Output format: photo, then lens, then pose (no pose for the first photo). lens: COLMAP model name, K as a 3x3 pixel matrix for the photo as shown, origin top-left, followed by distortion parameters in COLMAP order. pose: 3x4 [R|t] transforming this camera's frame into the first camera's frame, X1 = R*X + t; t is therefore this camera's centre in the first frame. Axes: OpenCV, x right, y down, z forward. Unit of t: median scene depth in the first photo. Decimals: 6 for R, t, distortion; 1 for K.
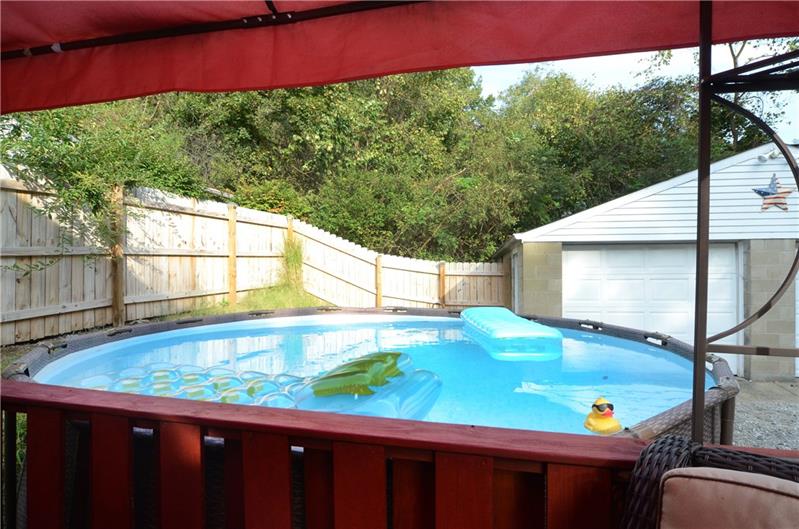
lens RADIAL K [[422.8, 0, 397.4], [0, 422.8, 267.6], [0, 0, 1]] dist [-0.007463, -0.000455]
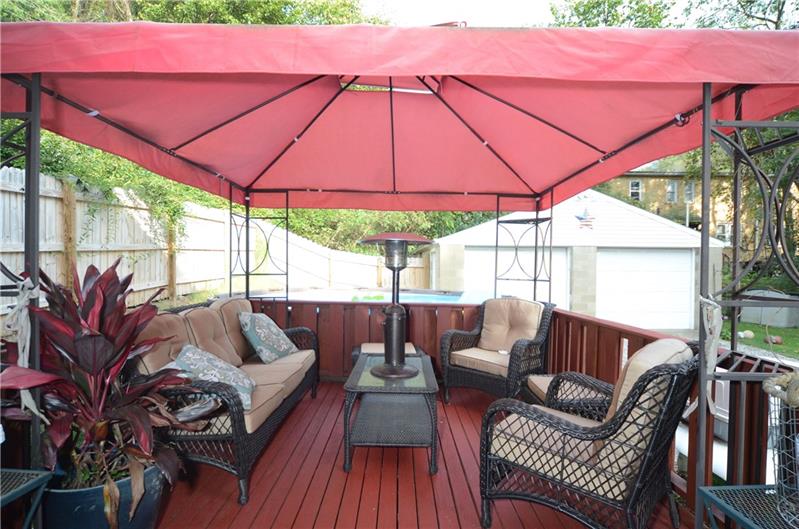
lens RADIAL K [[422.8, 0, 397.4], [0, 422.8, 267.6], [0, 0, 1]] dist [-0.007463, -0.000455]
pose [[0.975431, 0.008029, 0.220158, -0.193743], [-0.011801, 0.999805, 0.015823, -0.000690], [-0.219988, -0.018033, 0.975336, -0.464244]]
